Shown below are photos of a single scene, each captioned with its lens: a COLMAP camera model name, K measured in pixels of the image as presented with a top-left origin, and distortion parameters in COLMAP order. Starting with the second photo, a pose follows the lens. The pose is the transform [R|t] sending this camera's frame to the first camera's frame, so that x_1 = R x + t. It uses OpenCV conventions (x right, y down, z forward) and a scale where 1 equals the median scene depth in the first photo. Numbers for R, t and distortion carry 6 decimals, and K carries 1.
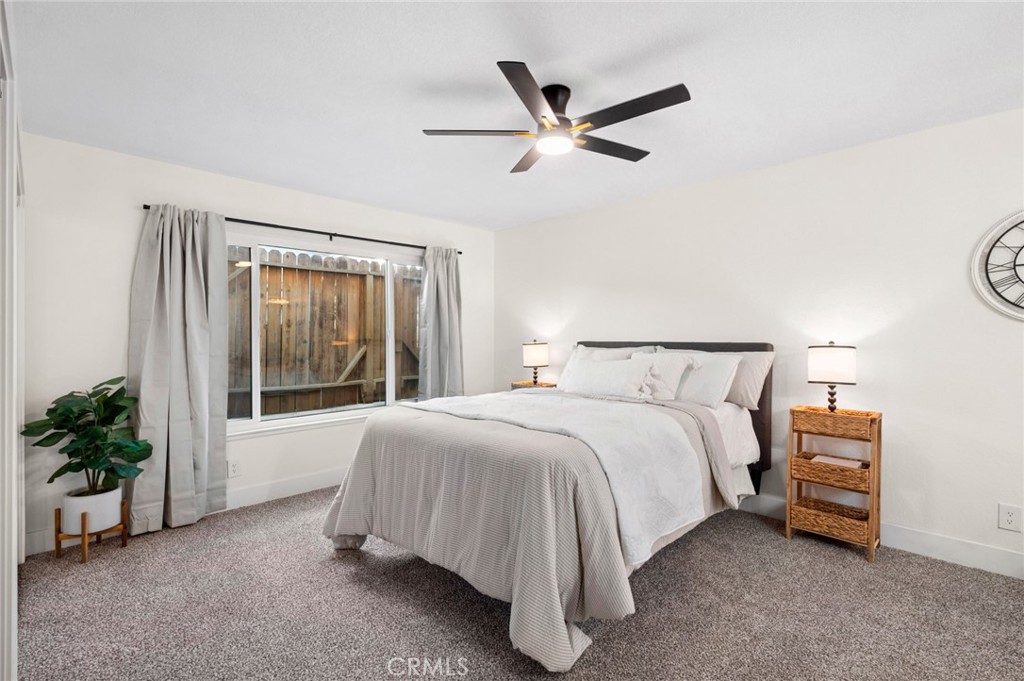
lens RADIAL K [[476.8, 0, 515.1], [0, 476.8, 336.9], [0, 0, 1]] dist [0.001864, 0.000083]
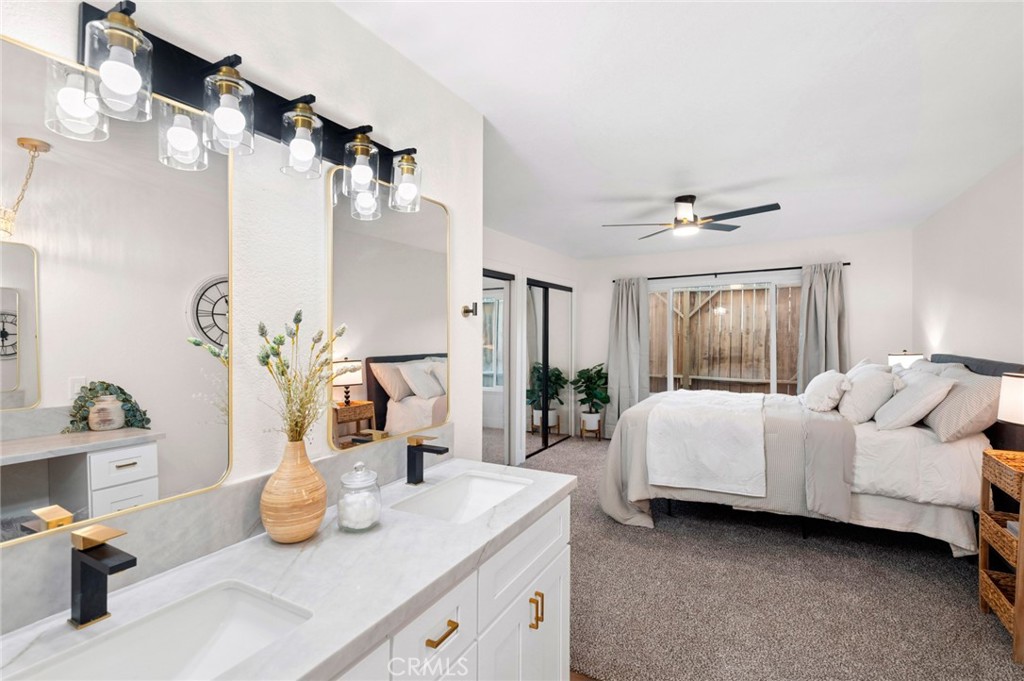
lens RADIAL K [[476.8, 0, 515.1], [0, 476.8, 336.9], [0, 0, 1]] dist [0.001864, 0.000083]
pose [[0.286917, 0.002476, -0.957952, 0.910195], [0.012827, 0.999897, 0.006426, -0.045253], [0.957870, -0.014131, 0.286856, 0.007699]]
